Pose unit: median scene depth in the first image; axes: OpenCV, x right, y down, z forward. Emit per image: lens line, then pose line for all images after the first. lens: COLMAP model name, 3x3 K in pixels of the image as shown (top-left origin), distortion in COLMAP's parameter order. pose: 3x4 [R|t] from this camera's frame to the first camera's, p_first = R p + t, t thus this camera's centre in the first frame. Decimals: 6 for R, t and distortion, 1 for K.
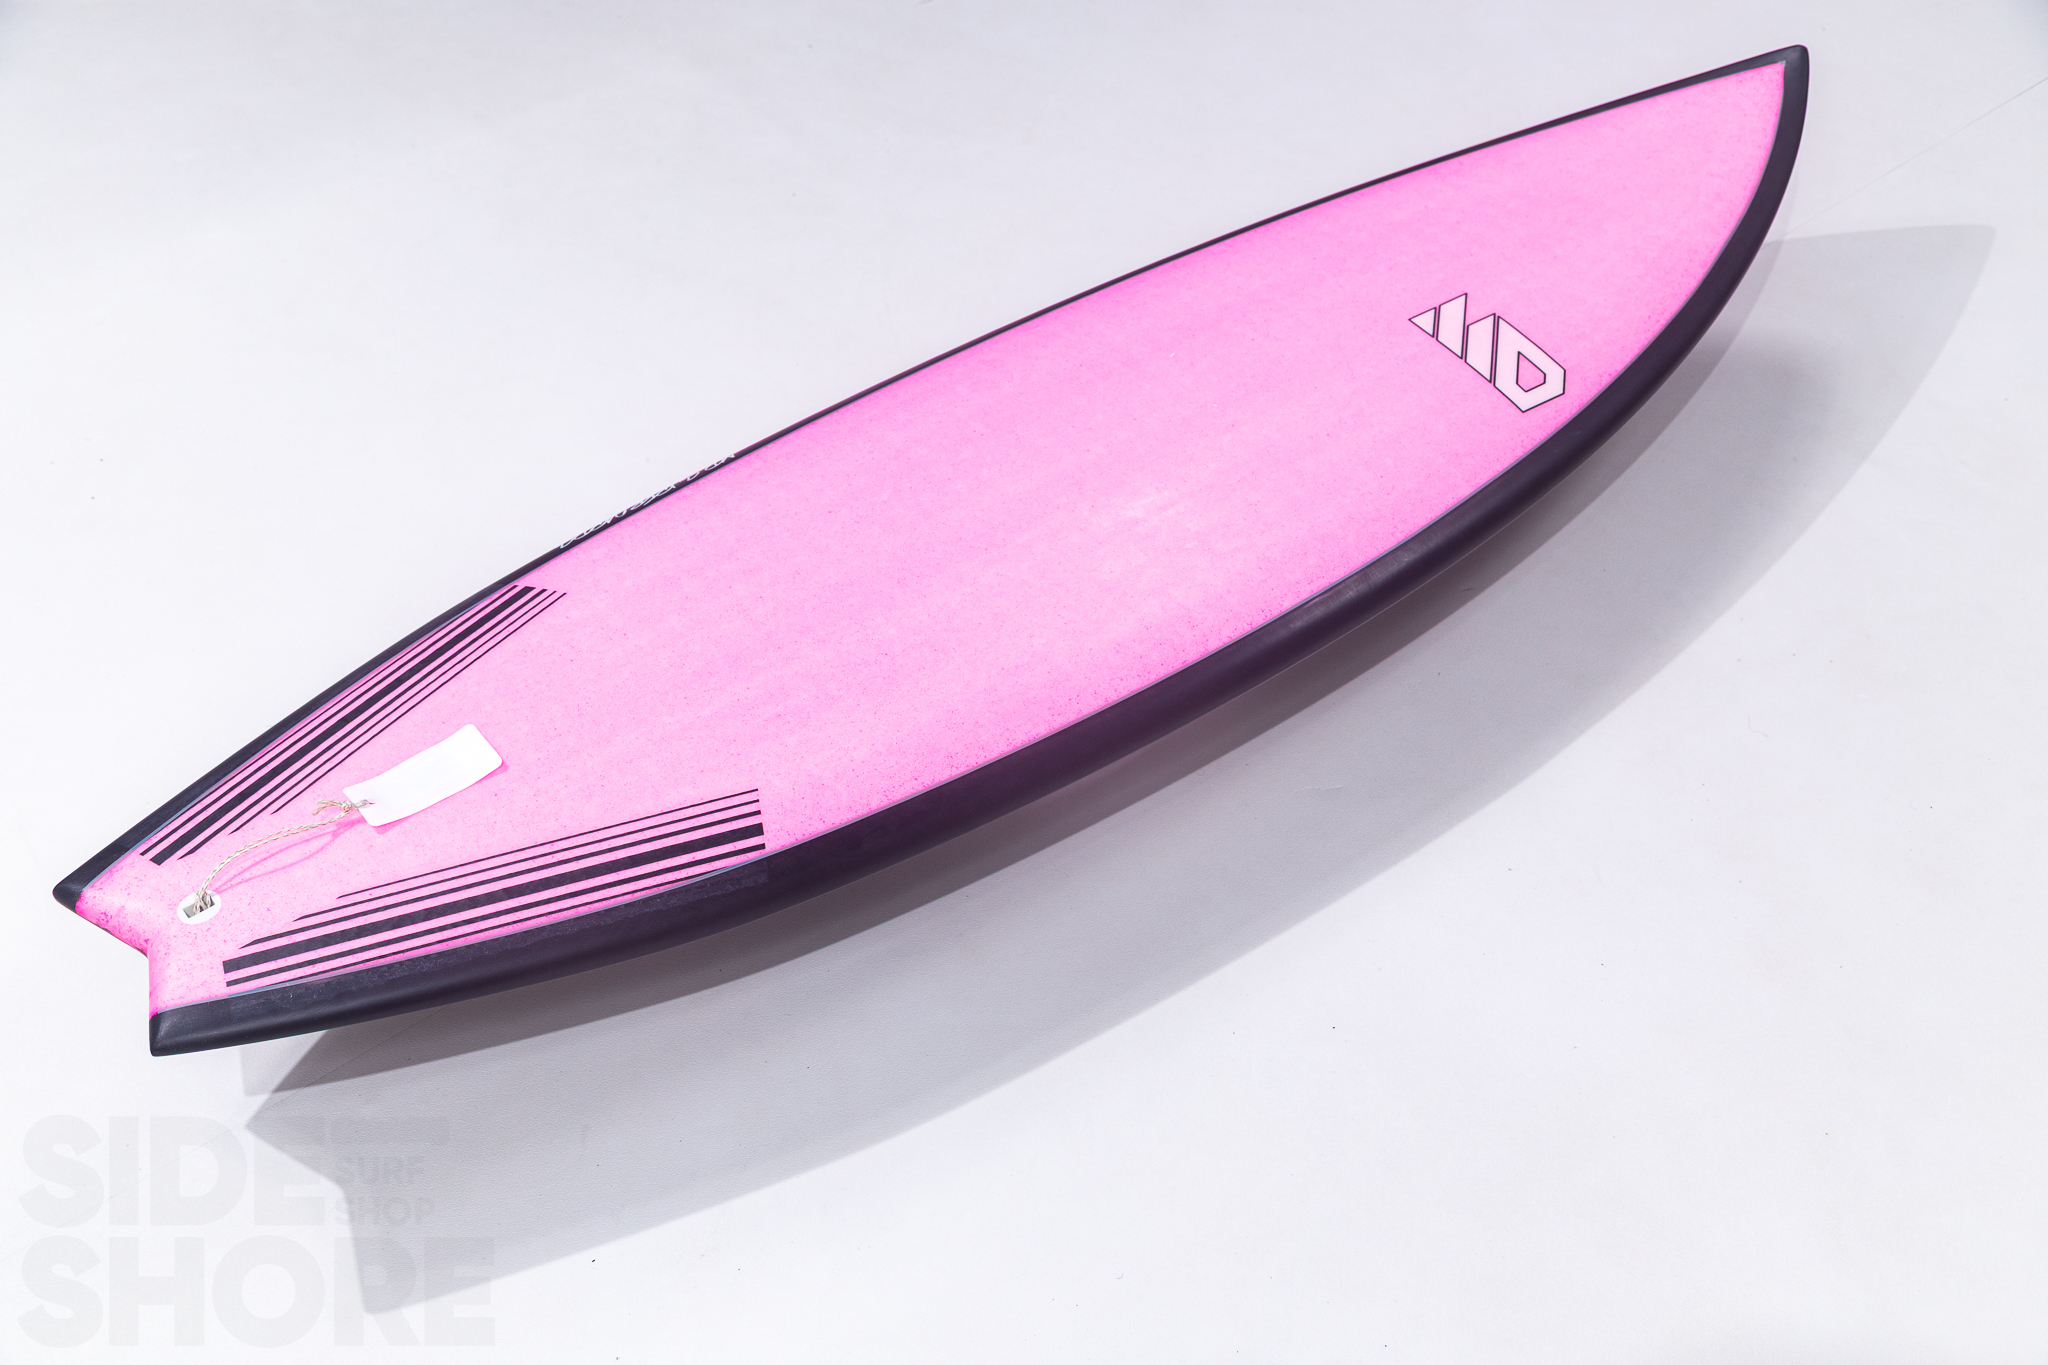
lens RADIAL K [[2120.8, 0, 1030.1], [0, 2120.8, 676.4], [0, 0, 1]] dist [-0.000025, 0.000000]
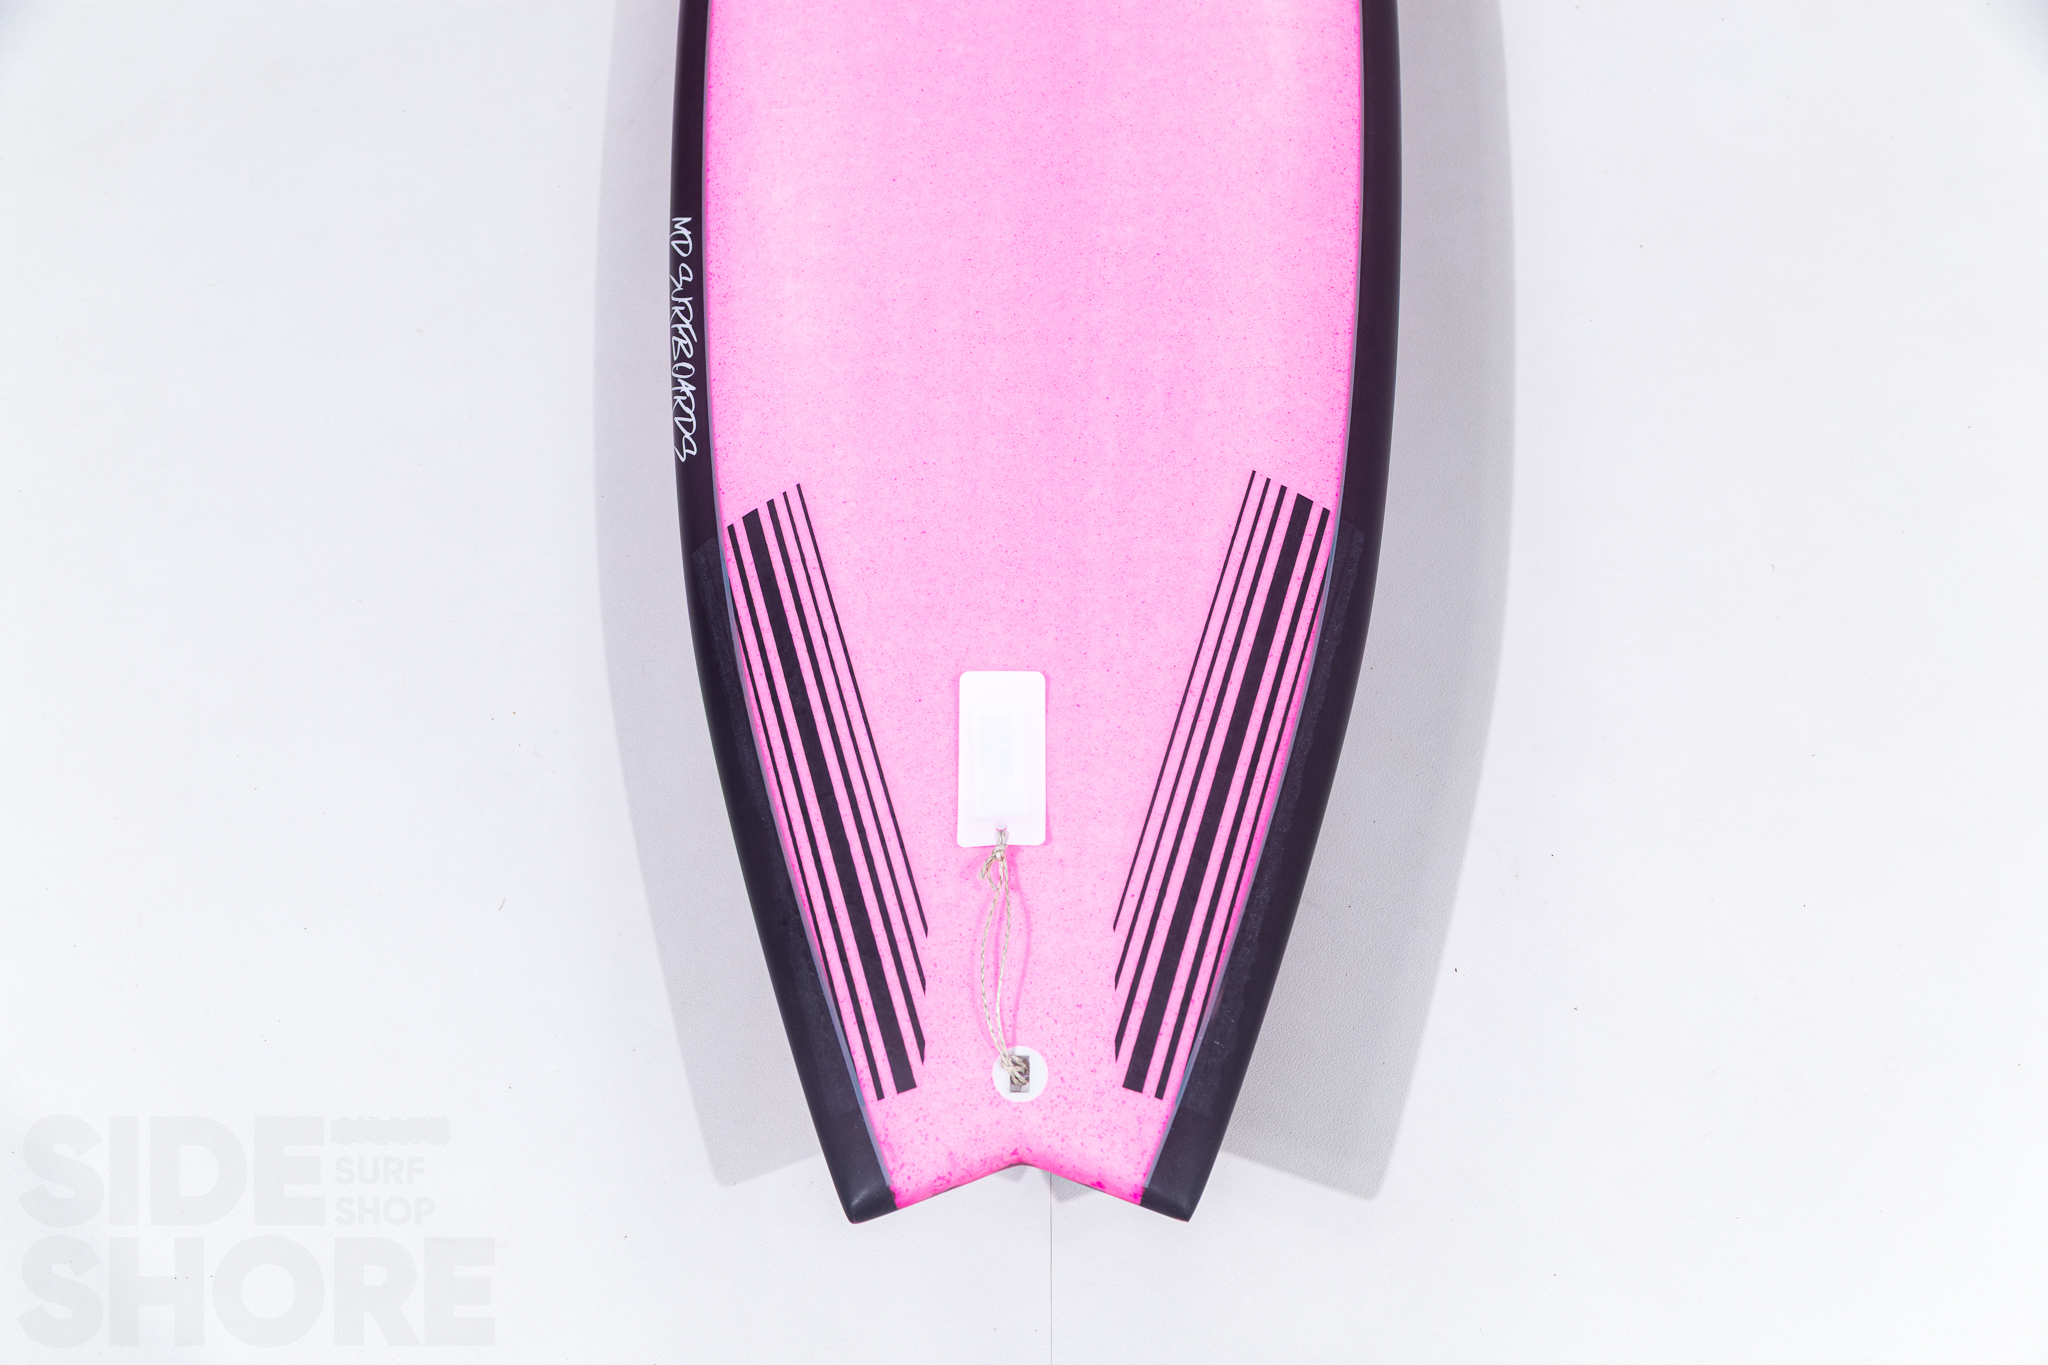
lens RADIAL K [[1926.0, 0, 1018.4], [0, 1926.0, 697.2], [0, 0, 1]] dist [0.036105, 0.000000]
pose [[0.633942, -0.728704, 0.259053, -0.433904], [0.587573, 0.671611, 0.451328, -0.272289], [-0.502867, -0.133903, 0.853929, 0.388745]]
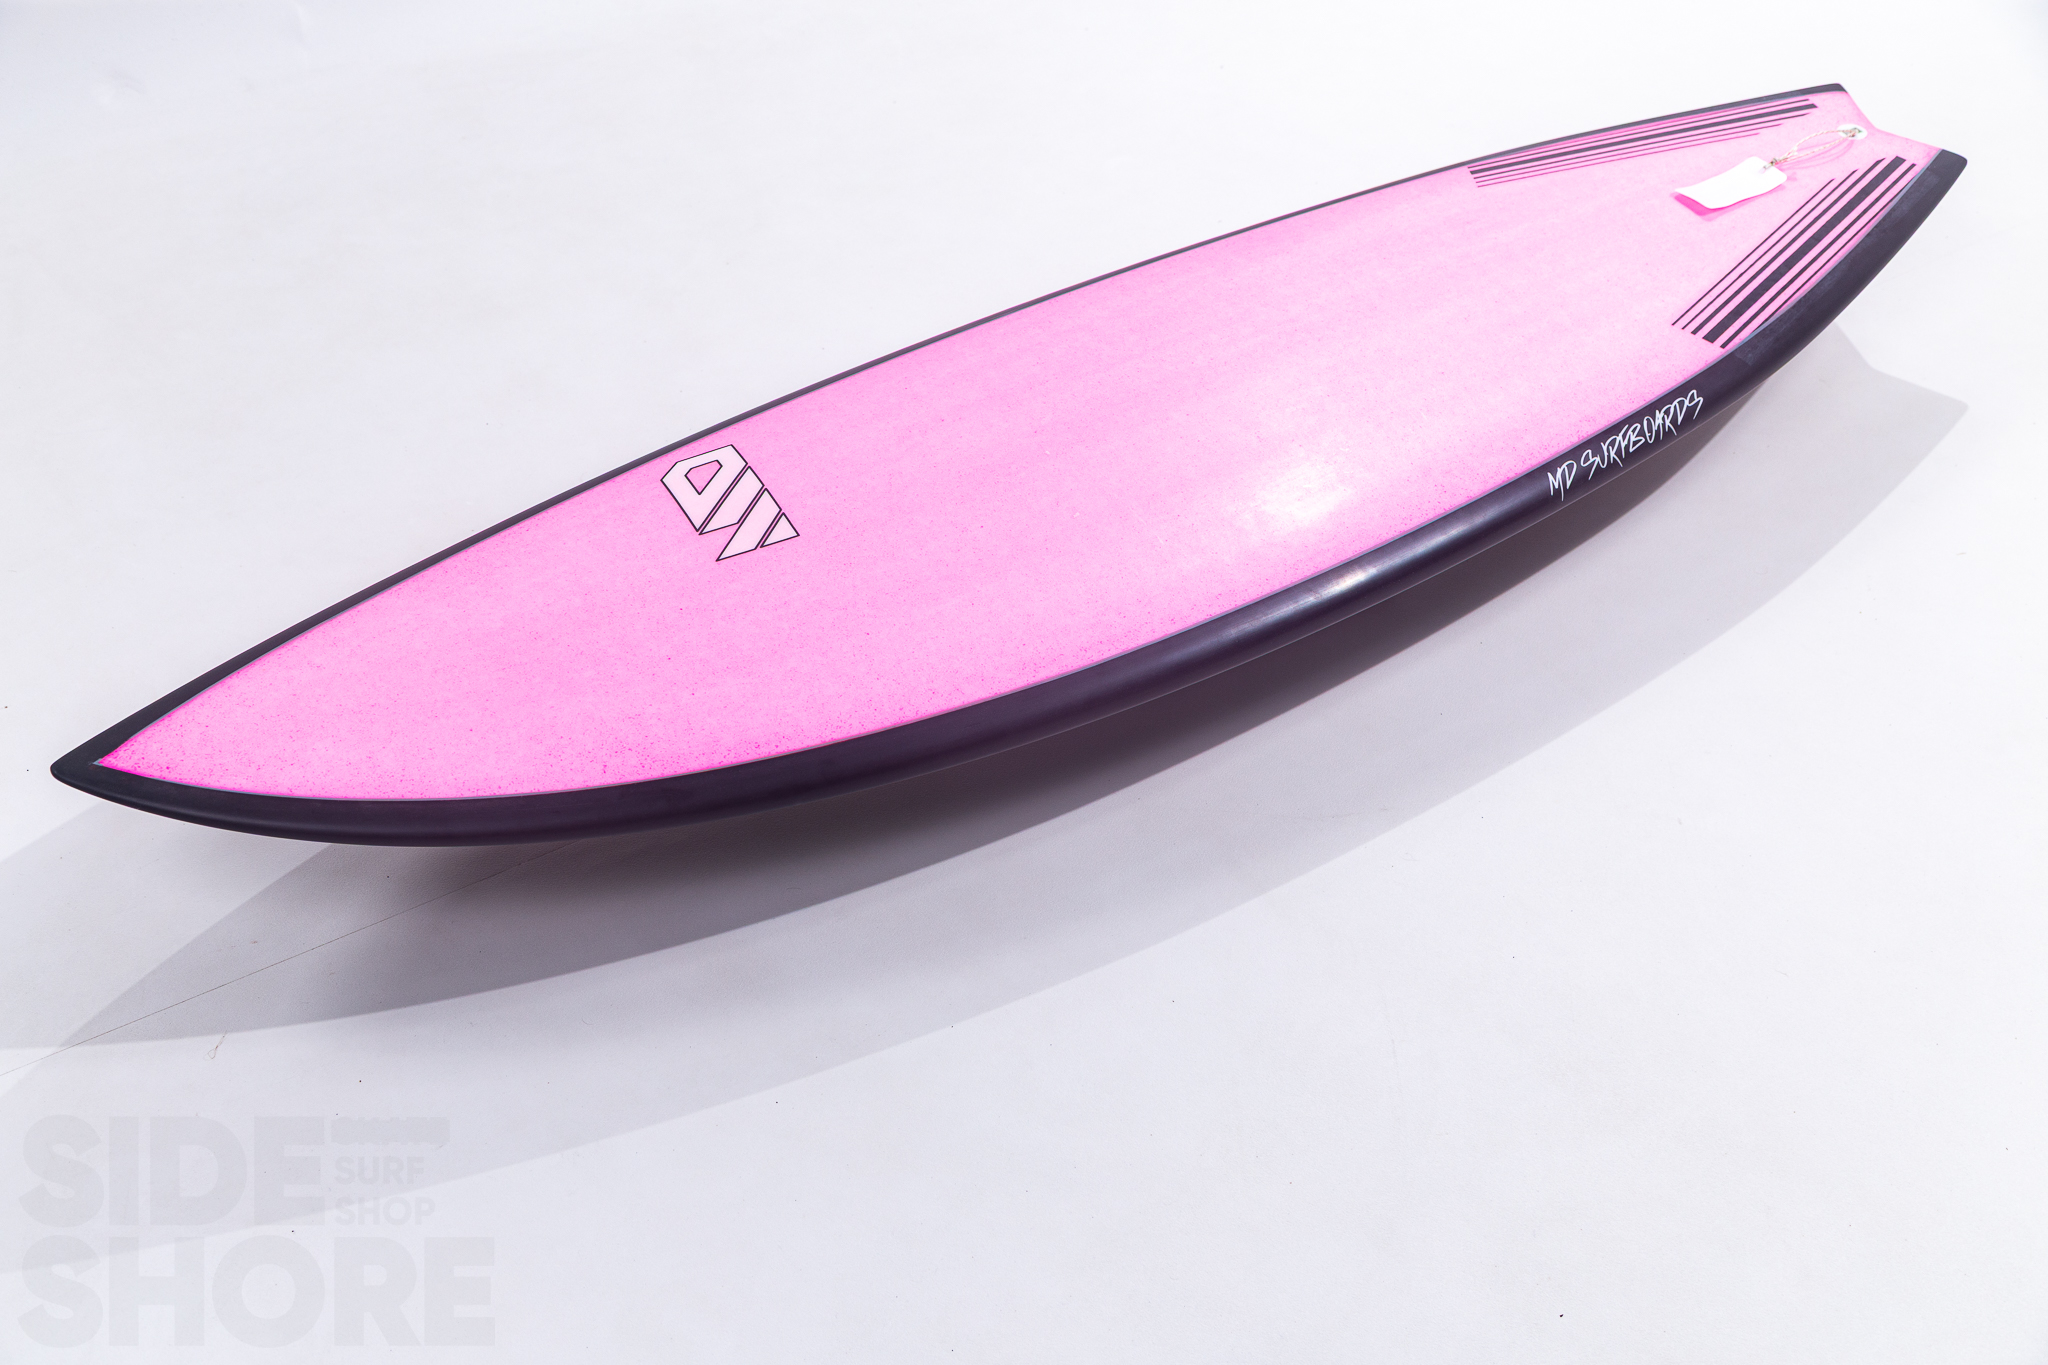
lens RADIAL K [[2391.7, 0, 1030.0], [0, 2391.7, 688.5], [0, 0, 1]] dist [-0.044744, 0.000000]
pose [[-0.990700, -0.082487, 0.108205, -0.036217], [0.105164, 0.040375, 0.993635, -1.426891], [-0.086331, 0.995774, -0.031325, 1.357486]]
